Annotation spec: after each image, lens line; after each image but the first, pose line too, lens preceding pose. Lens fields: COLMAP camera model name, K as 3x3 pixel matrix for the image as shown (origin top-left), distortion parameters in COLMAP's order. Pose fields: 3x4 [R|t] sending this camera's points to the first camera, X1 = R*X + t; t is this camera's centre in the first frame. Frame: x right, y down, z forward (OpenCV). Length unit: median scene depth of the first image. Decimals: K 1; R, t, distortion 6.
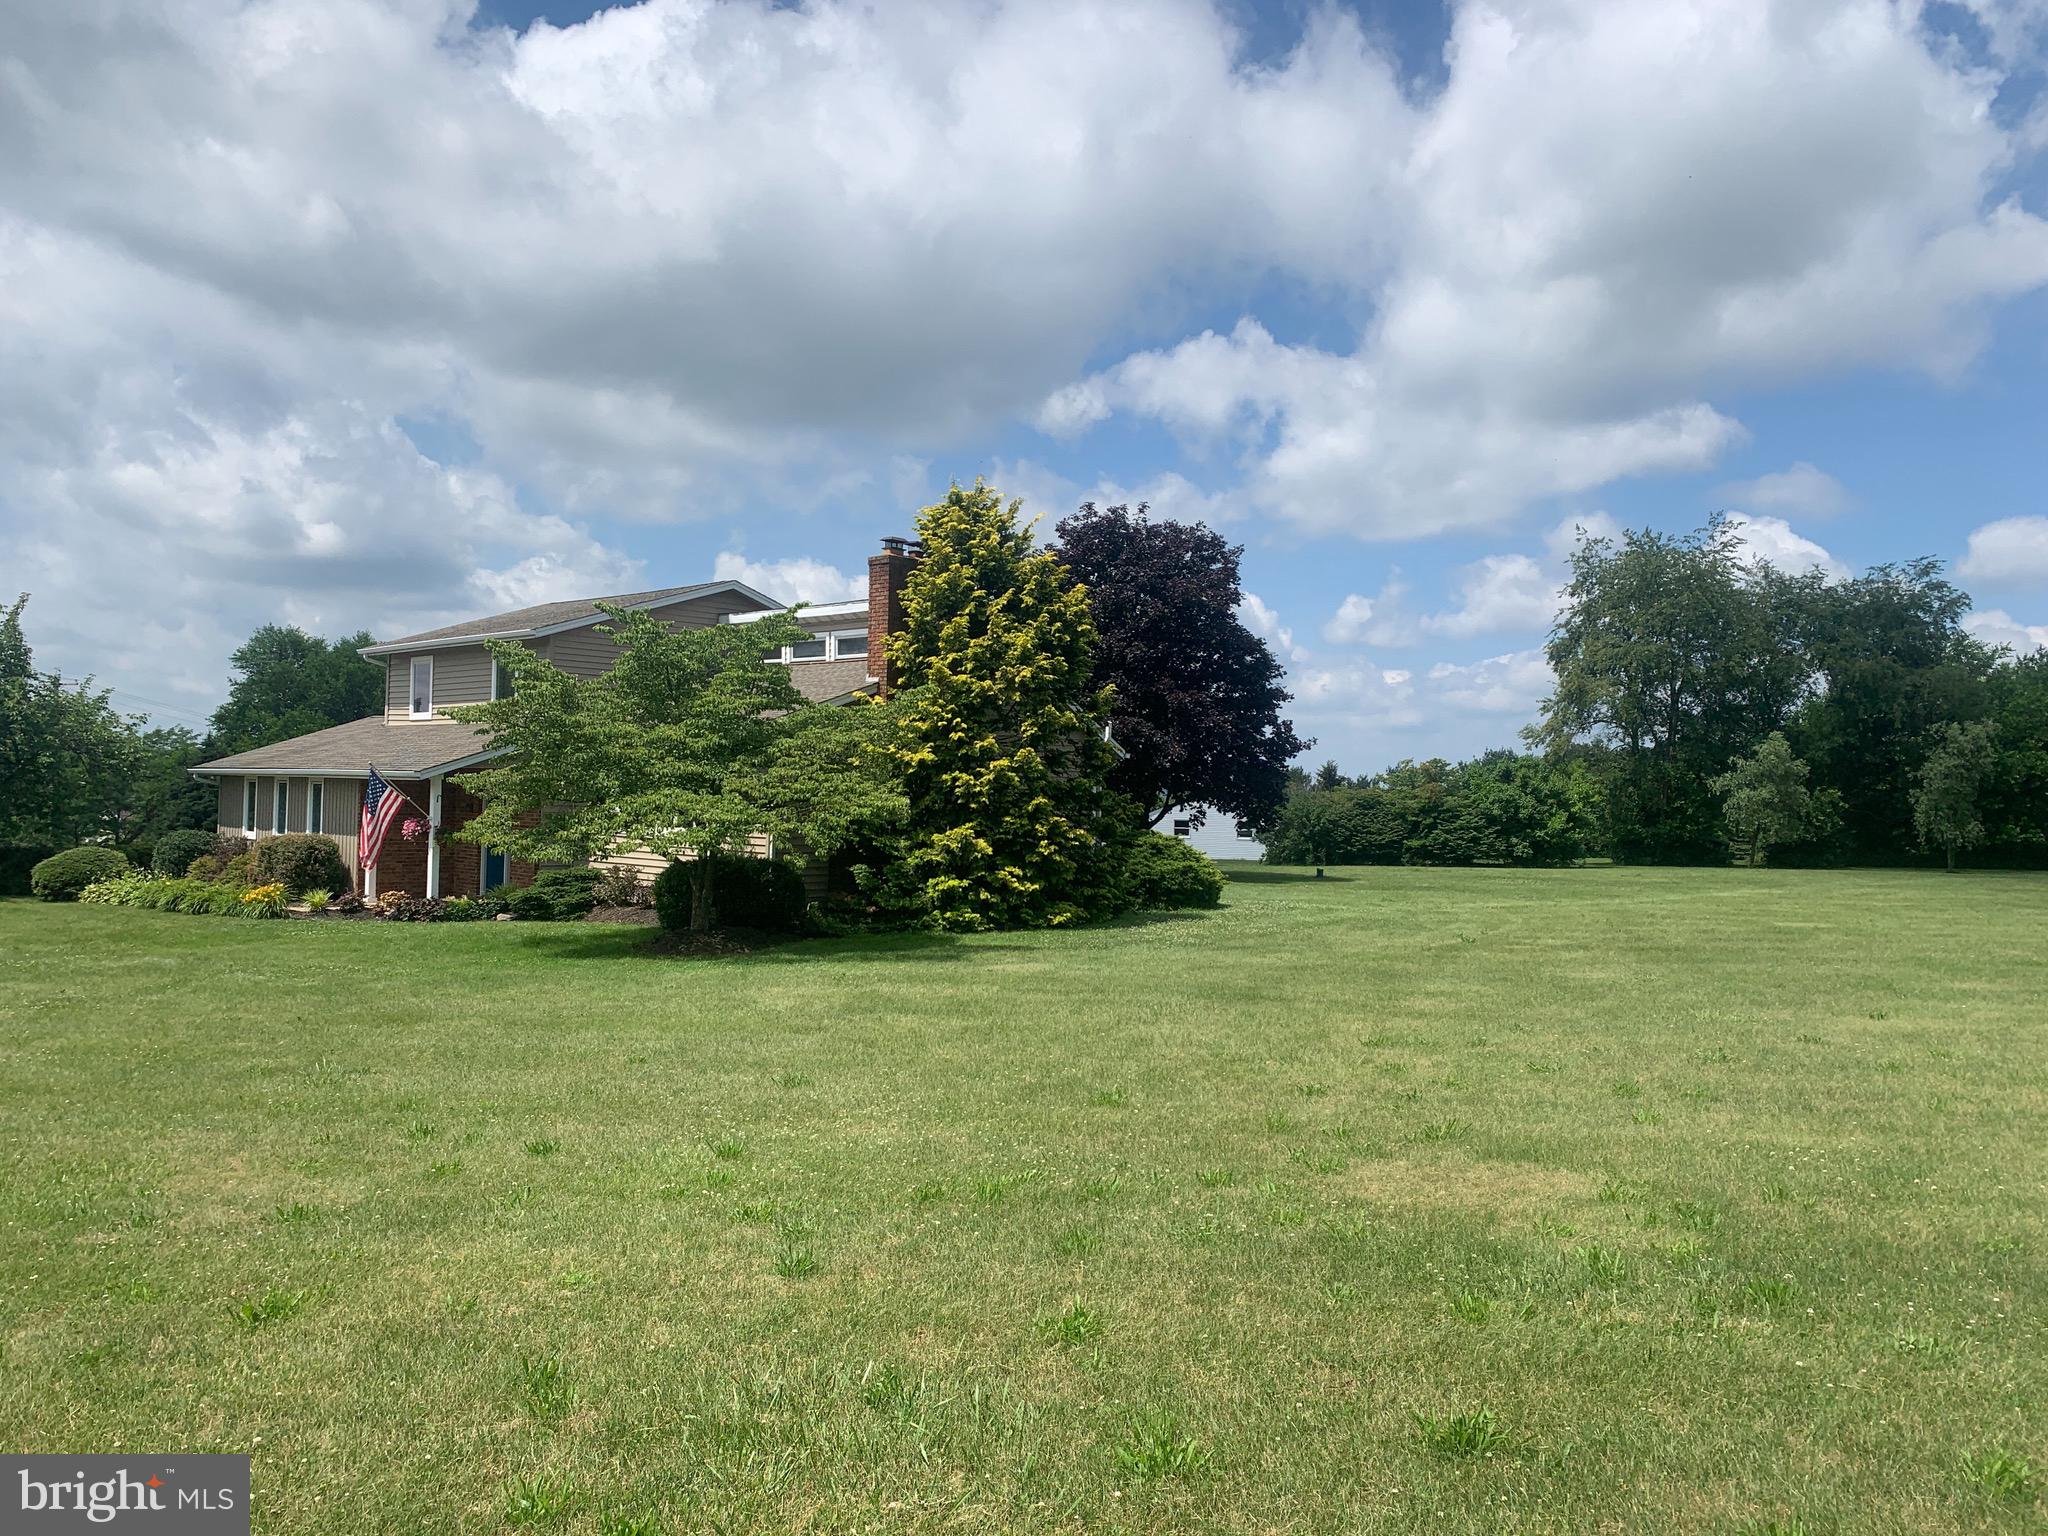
lens RADIAL K [[1697.4, 0, 952.4], [0, 1697.4, 791.1], [0, 0, 1]] dist [0.081855, -0.027808]
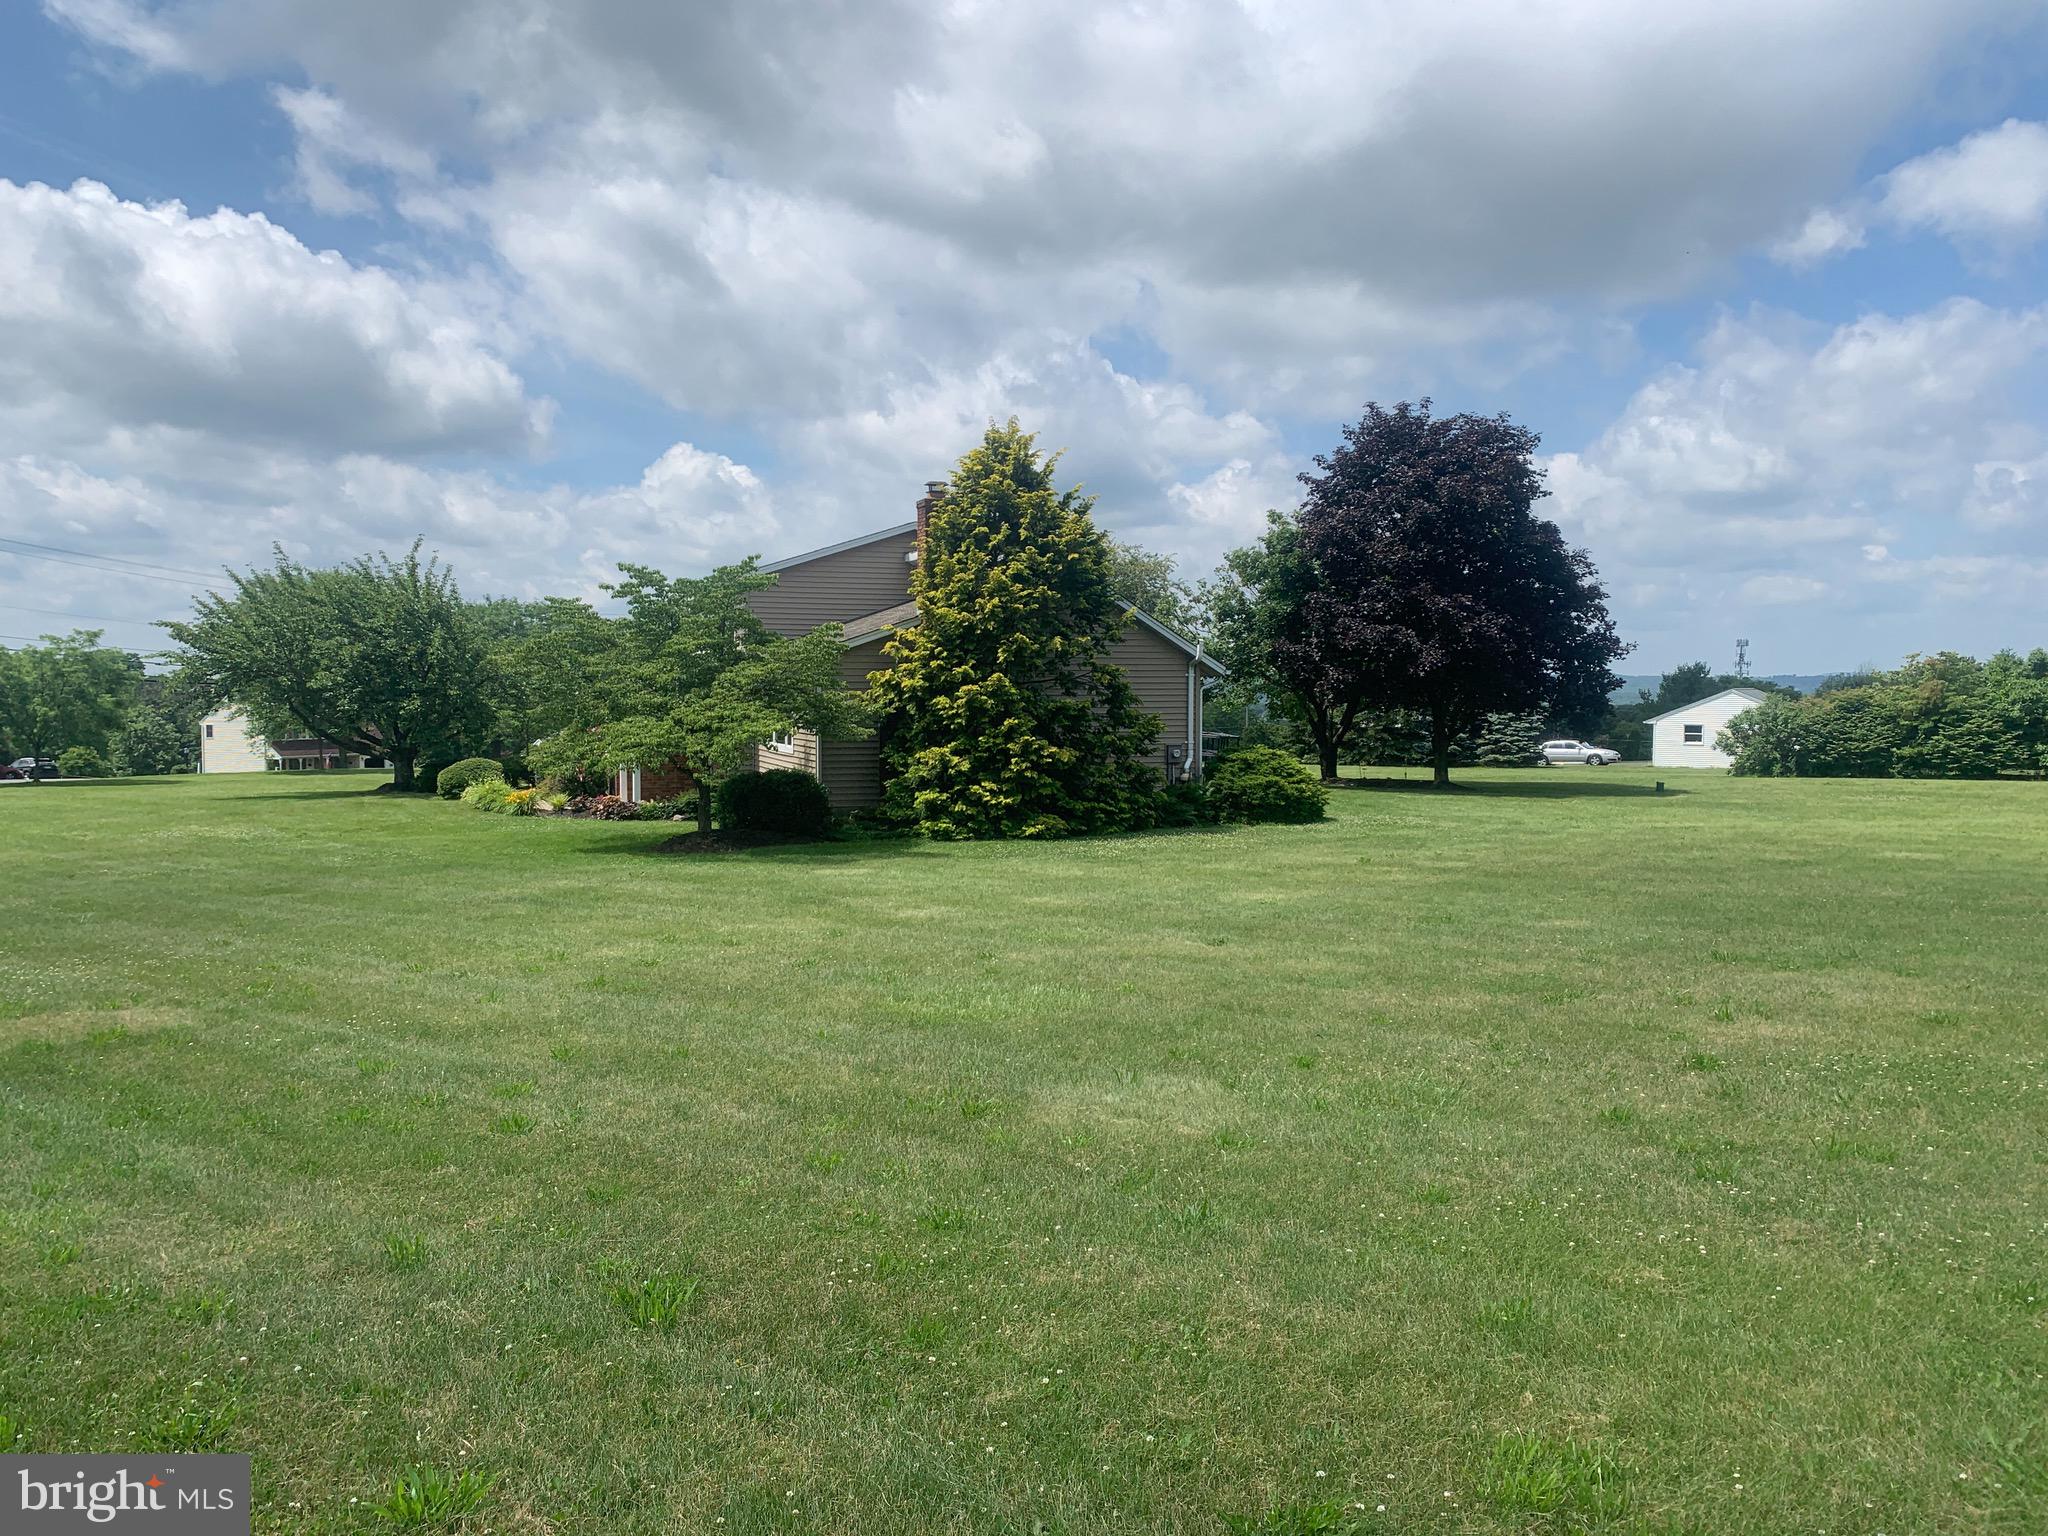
lens RADIAL K [[1697.4, 0, 909.3], [0, 1697.4, 840.4], [0, 0, 1]] dist [0.081855, -0.027808]
pose [[0.900547, 0.022089, -0.434197, 0.388624], [0.014813, 0.996570, 0.081421, -0.006668], [0.434506, -0.079755, 0.897131, -0.011176]]
